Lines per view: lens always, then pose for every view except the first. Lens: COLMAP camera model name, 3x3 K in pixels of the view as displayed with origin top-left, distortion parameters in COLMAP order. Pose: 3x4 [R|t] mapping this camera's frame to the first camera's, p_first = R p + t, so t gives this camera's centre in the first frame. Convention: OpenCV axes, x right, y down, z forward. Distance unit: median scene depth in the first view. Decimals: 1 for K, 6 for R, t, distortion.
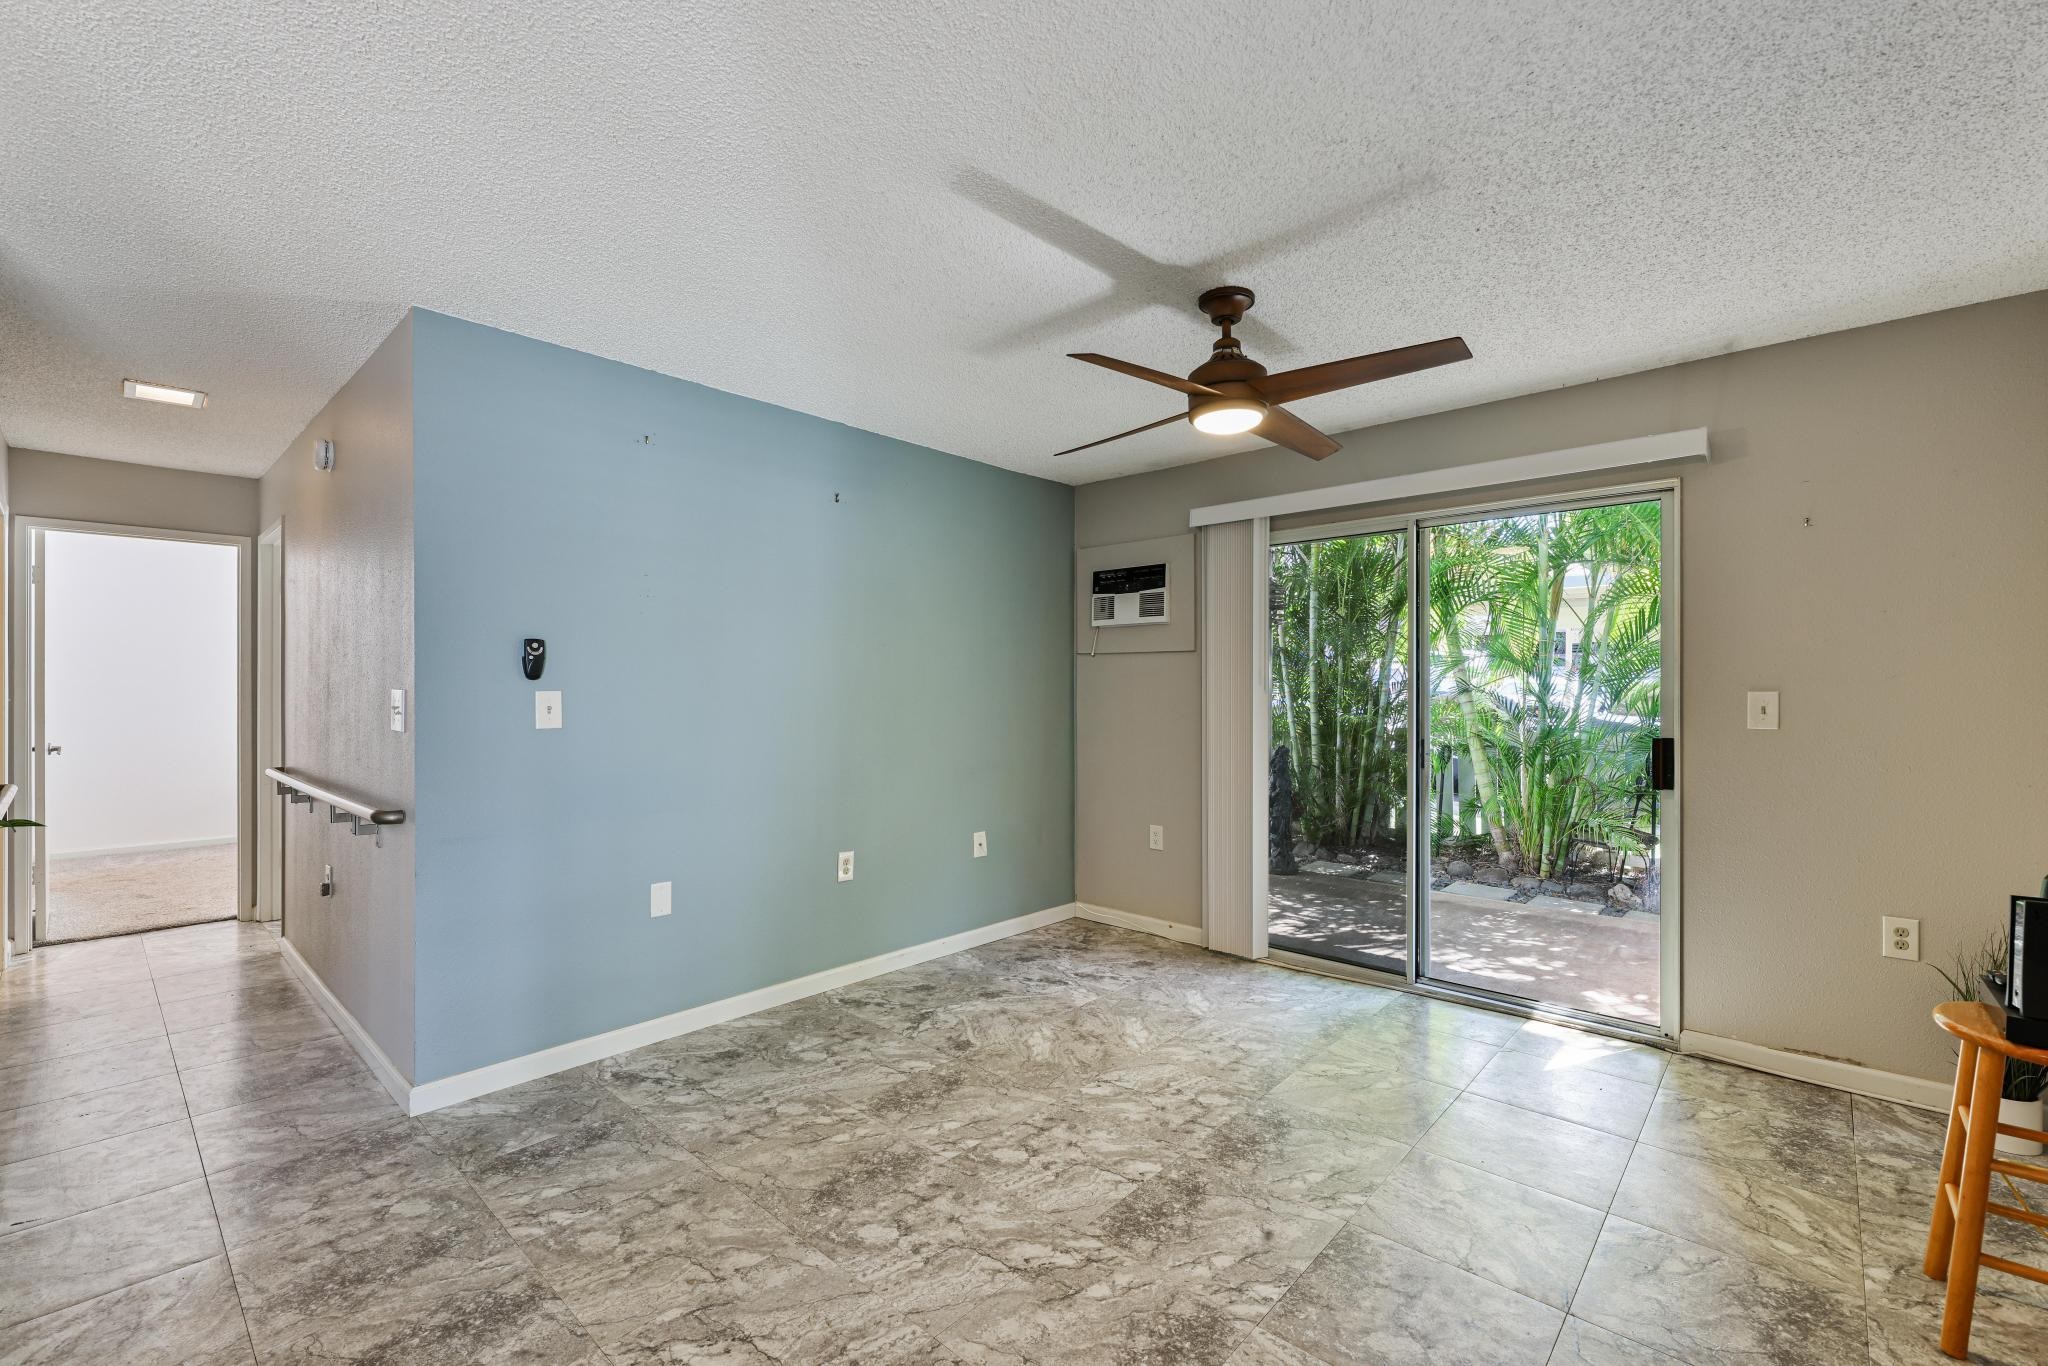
lens RADIAL K [[881.2, 0, 1022.8], [0, 881.2, 685.3], [0, 0, 1]] dist [-0.003124, -0.000598]
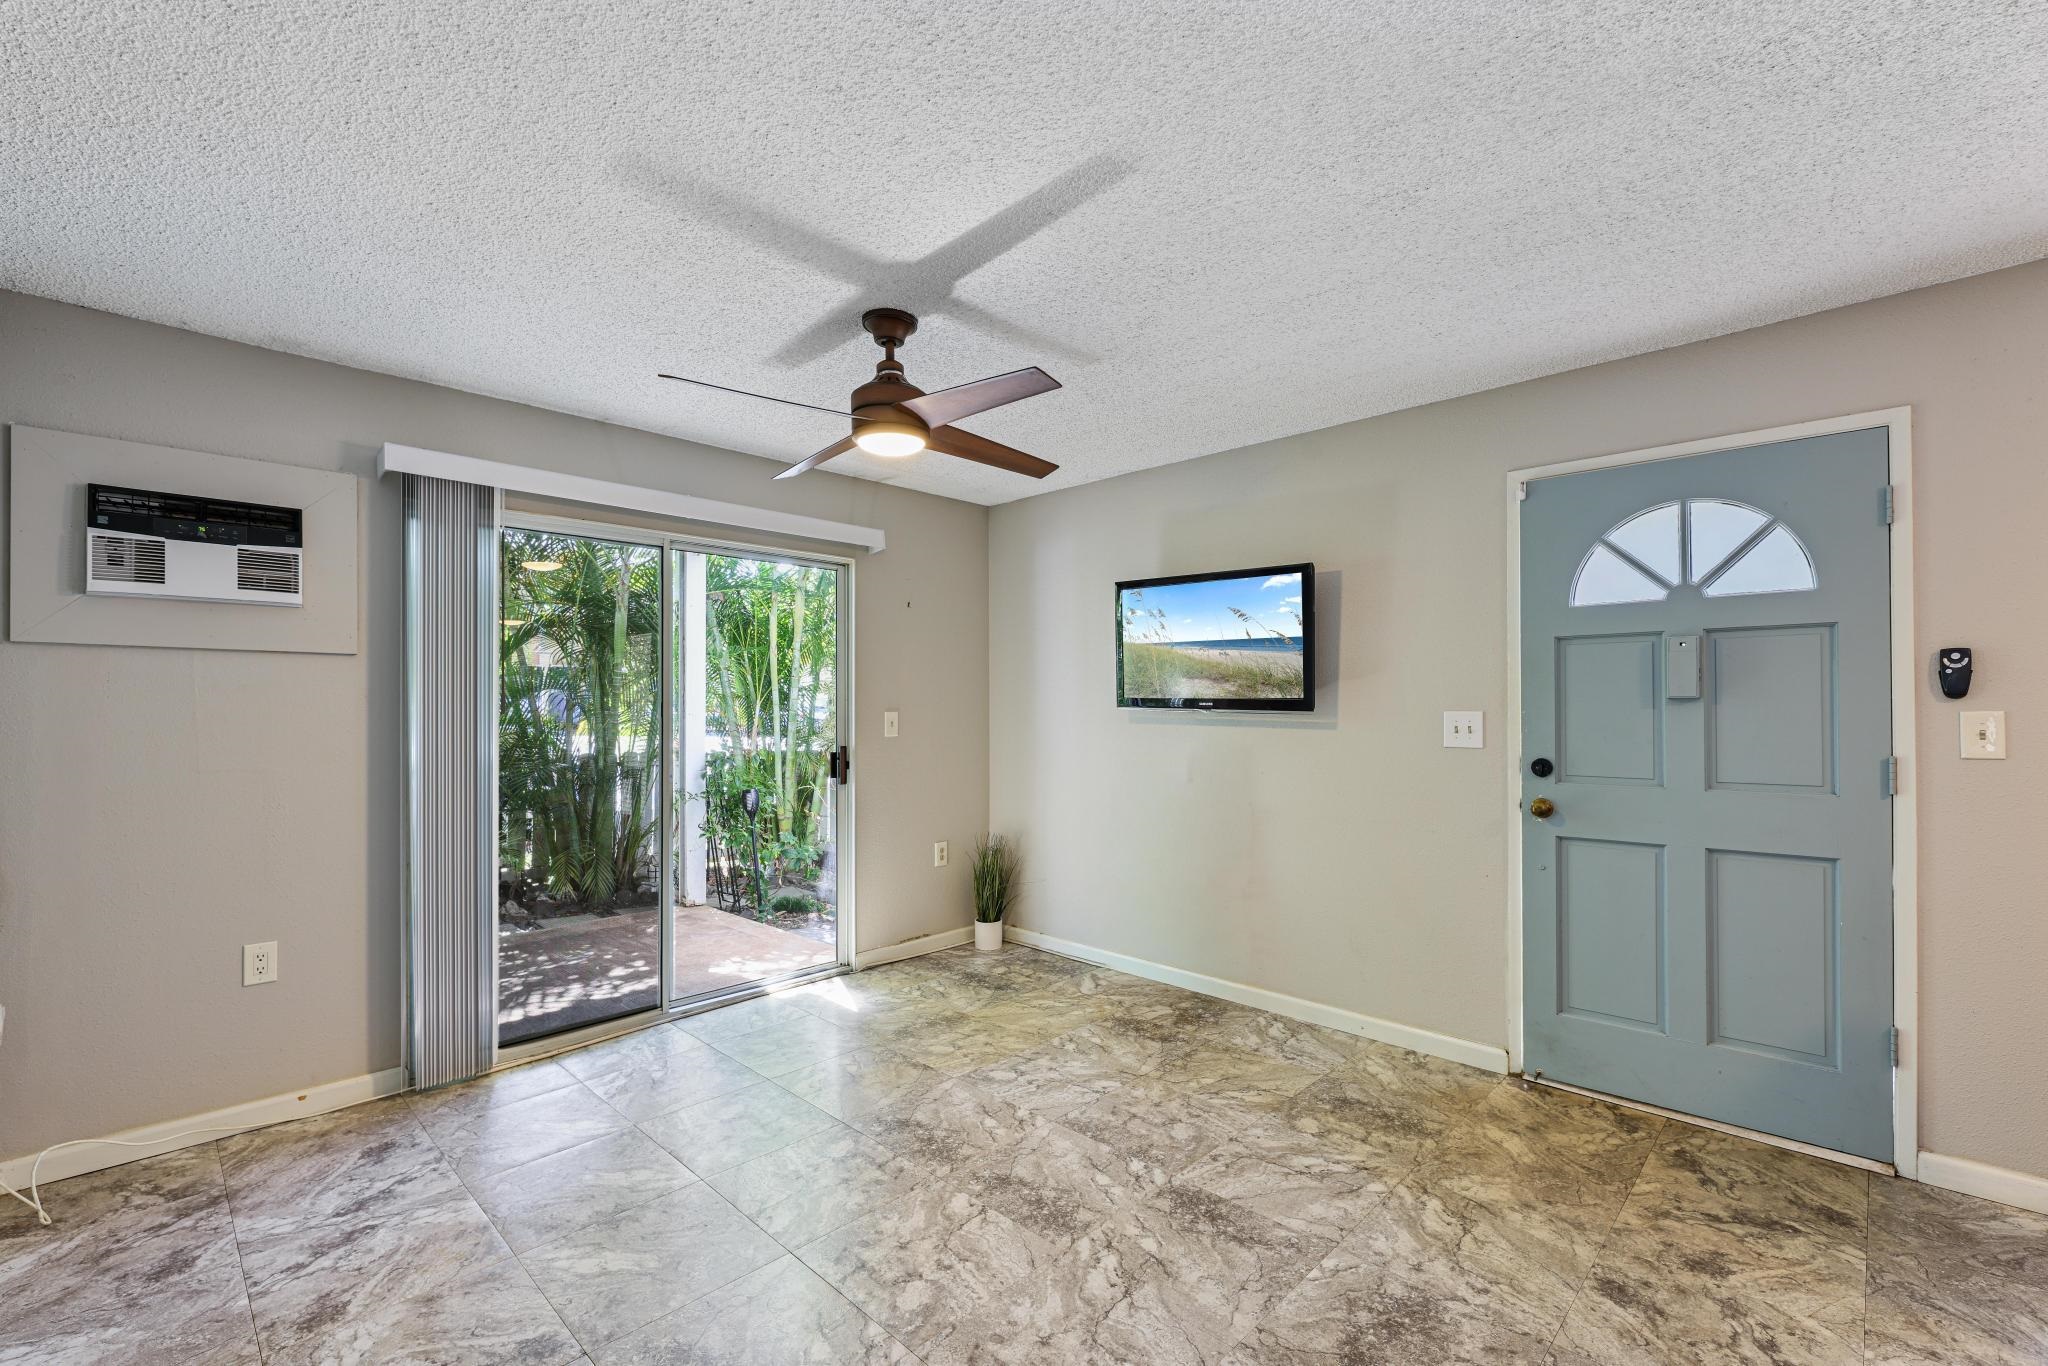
lens RADIAL K [[892.5, 0, 1022.7], [0, 892.5, 698.3], [0, 0, 1]] dist [-0.003565, -0.000648]
pose [[0.014653, 0.010871, 0.999834, -0.567871], [-0.000090, 0.999941, -0.010870, 0.000627], [-0.999893, 0.000069, 0.014653, 0.610821]]
